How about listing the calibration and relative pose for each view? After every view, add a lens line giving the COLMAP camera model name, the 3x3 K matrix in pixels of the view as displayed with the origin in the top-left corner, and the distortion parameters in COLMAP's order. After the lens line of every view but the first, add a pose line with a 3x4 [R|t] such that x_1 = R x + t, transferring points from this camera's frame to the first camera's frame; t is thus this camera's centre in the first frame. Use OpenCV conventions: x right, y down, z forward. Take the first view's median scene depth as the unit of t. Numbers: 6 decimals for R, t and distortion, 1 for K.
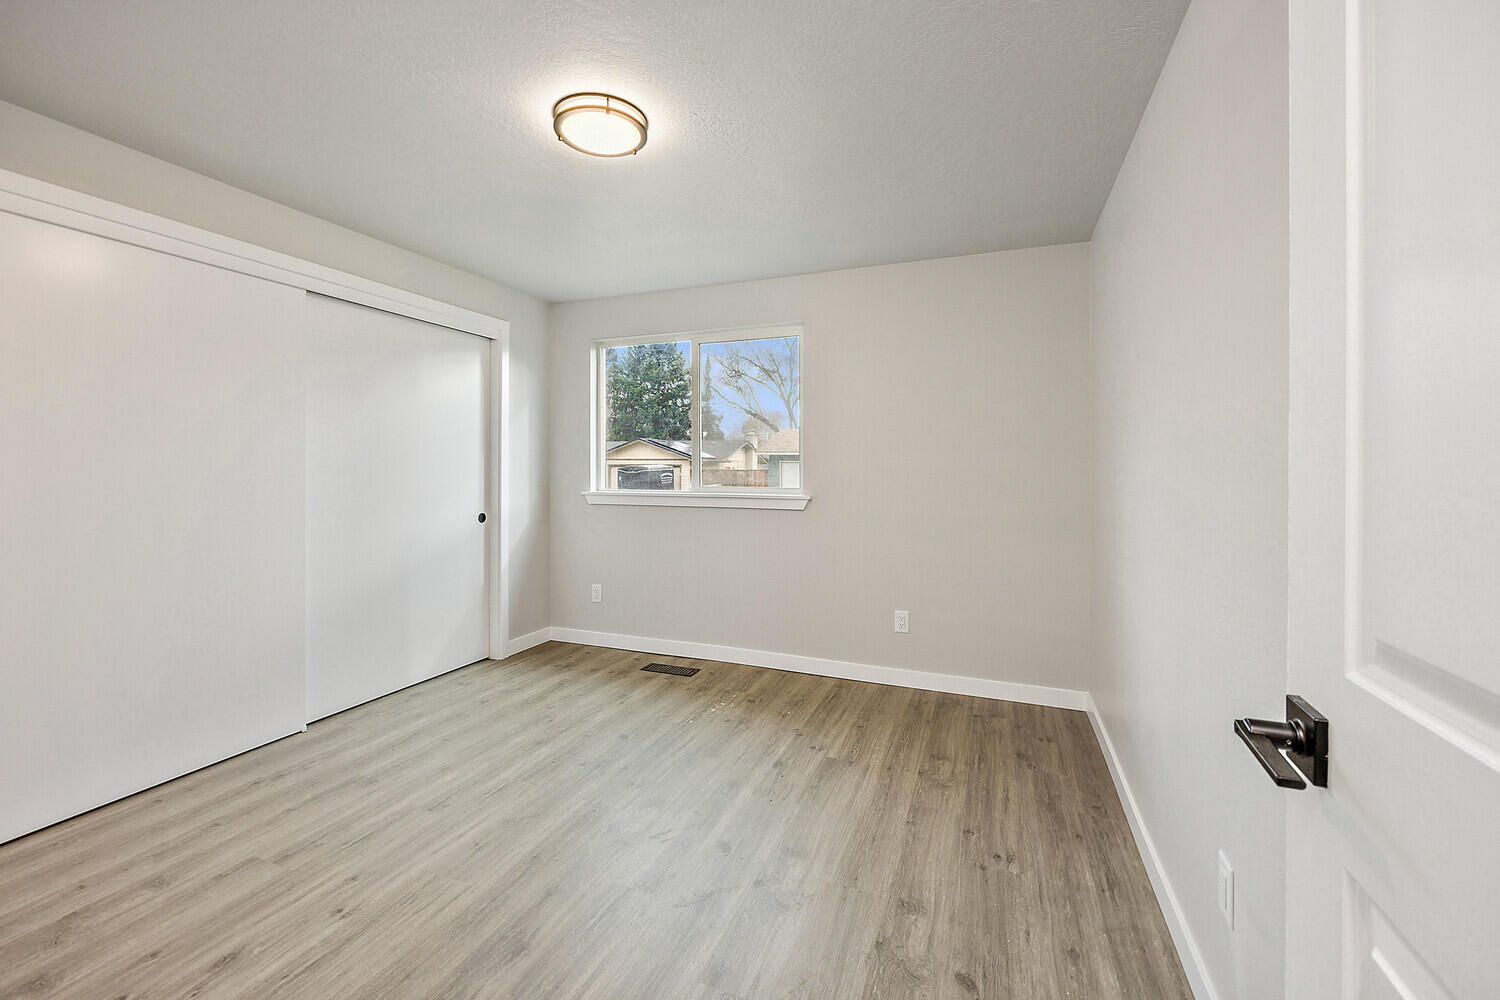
lens RADIAL K [[619.7, 0, 741.3], [0, 619.7, 468.0], [0, 0, 1]] dist [0.000945, -0.000054]
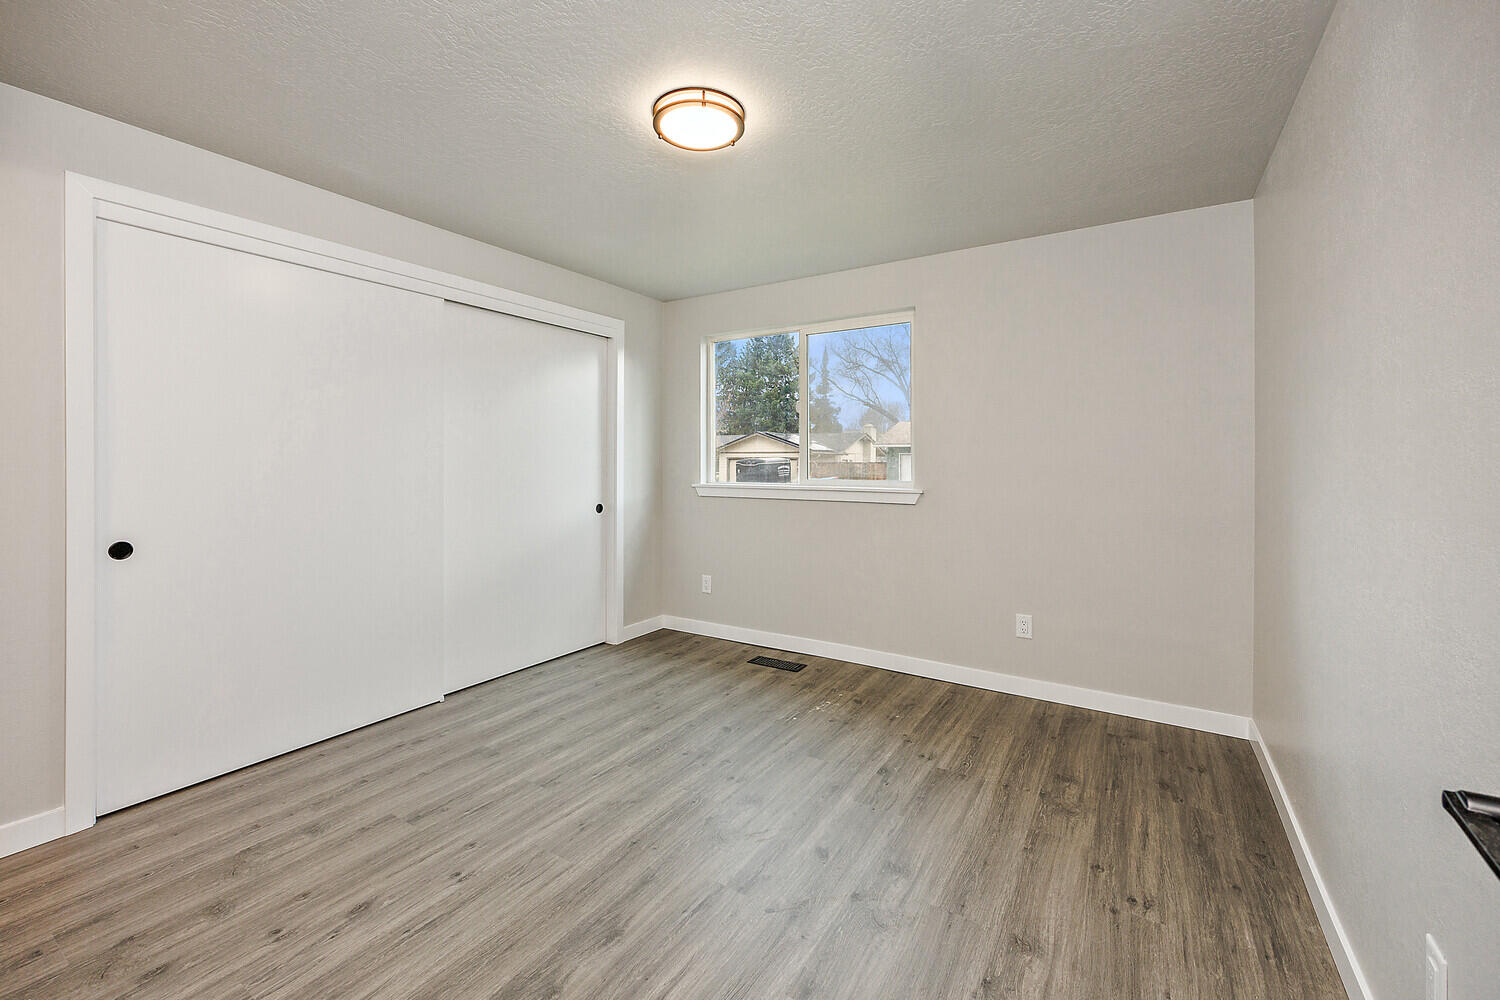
lens RADIAL K [[616.5, 0, 746.9], [0, 616.5, 460.2], [0, 0, 1]] dist [-0.000074, 0.000096]
pose [[0.983519, -0.002038, -0.180791, 0.028882], [0.001882, 0.999998, -0.001037, 0.000348], [0.180793, 0.000680, 0.983521, 0.031641]]
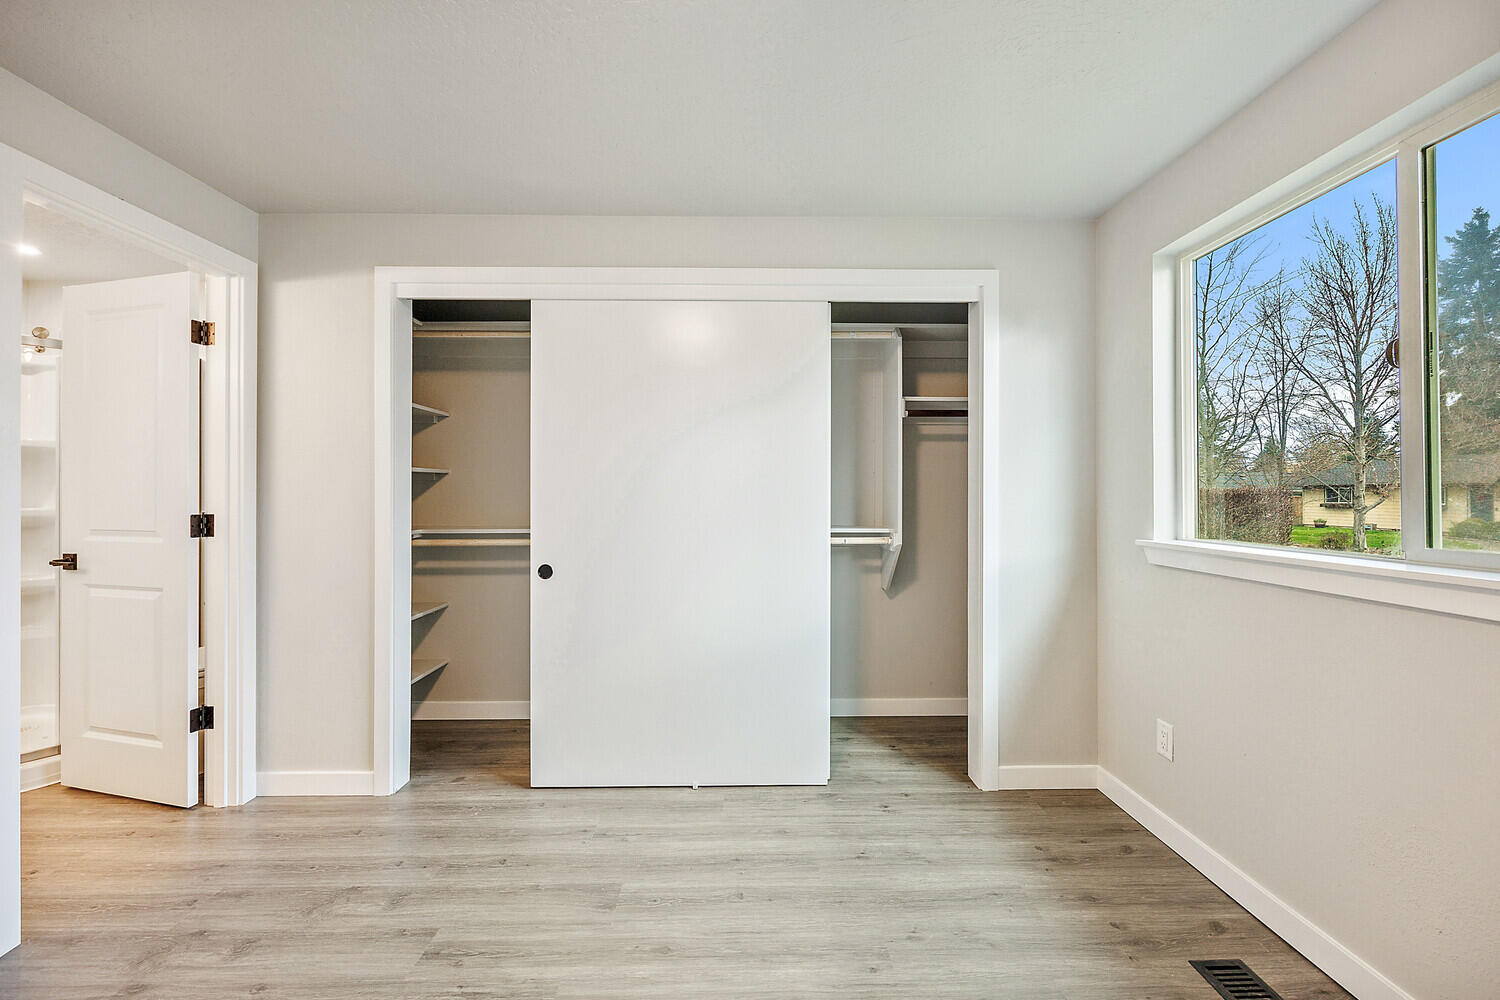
lens RADIAL K [[597.5, 0, 747.5], [0, 597.5, 498.2], [0, 0, 1]] dist [-0.003175, -0.000292]
pose [[0.396134, -0.003045, -0.918188, 0.159045], [0.001999, 0.999995, -0.002454, 0.003939], [0.918191, -0.000863, 0.396138, 0.910544]]
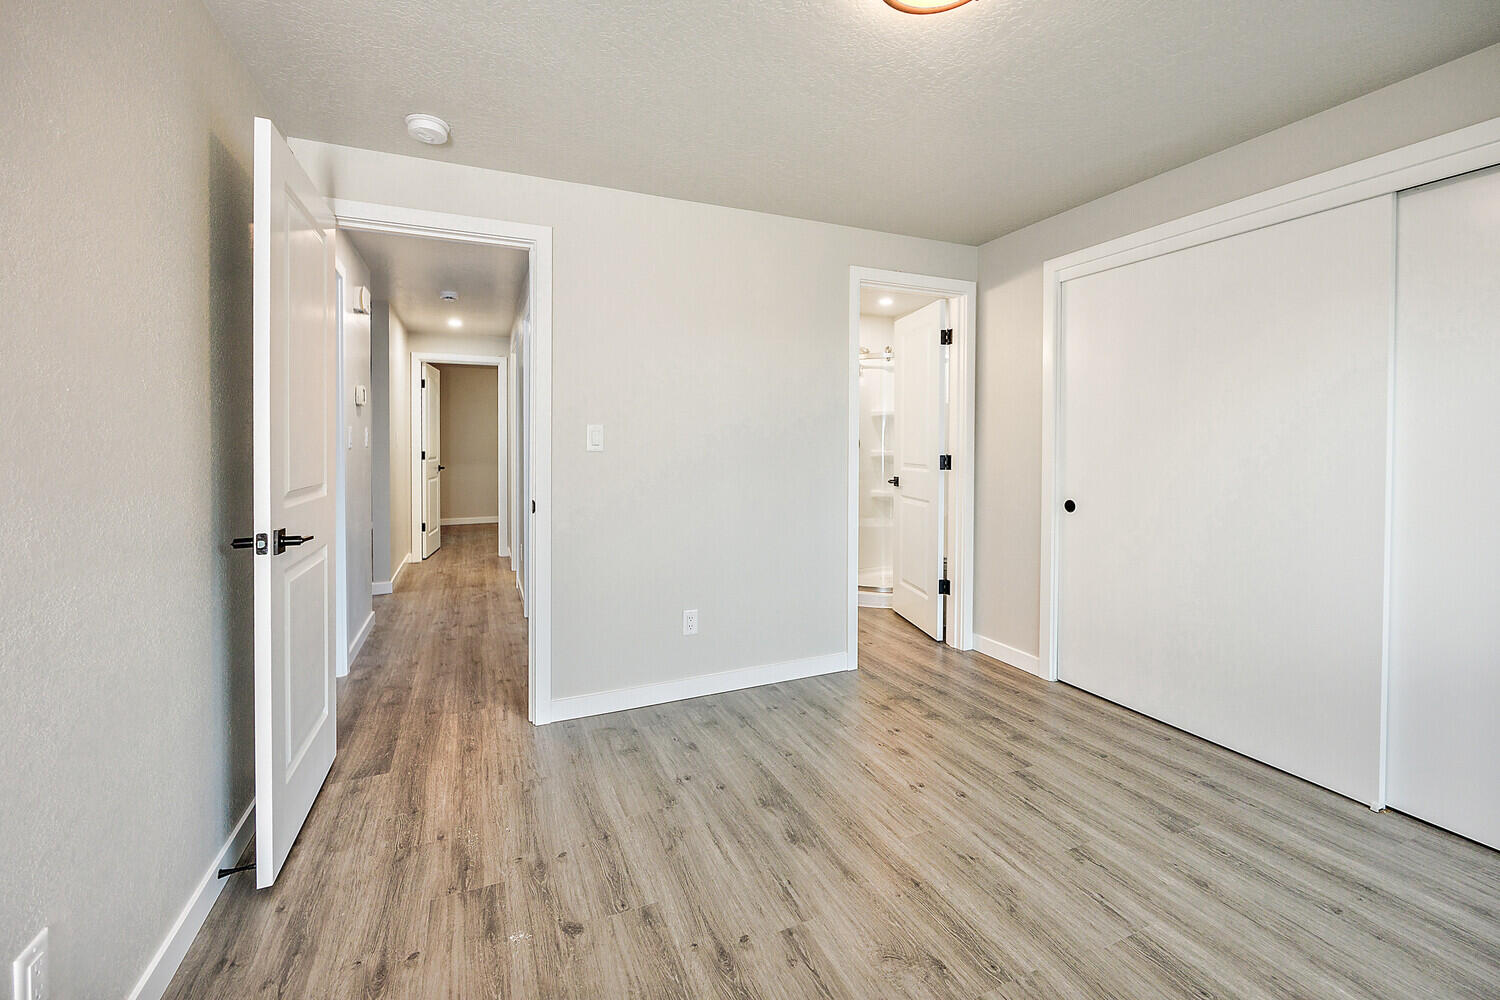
lens RADIAL K [[616.5, 0, 746.9], [0, 616.5, 460.2], [0, 0, 1]] dist [-0.000074, 0.000096]
pose [[-0.695025, 0.017103, -0.718782, 0.390620], [-0.001214, 0.999688, 0.024961, 0.000569], [0.718985, 0.018221, -0.694787, 1.213324]]
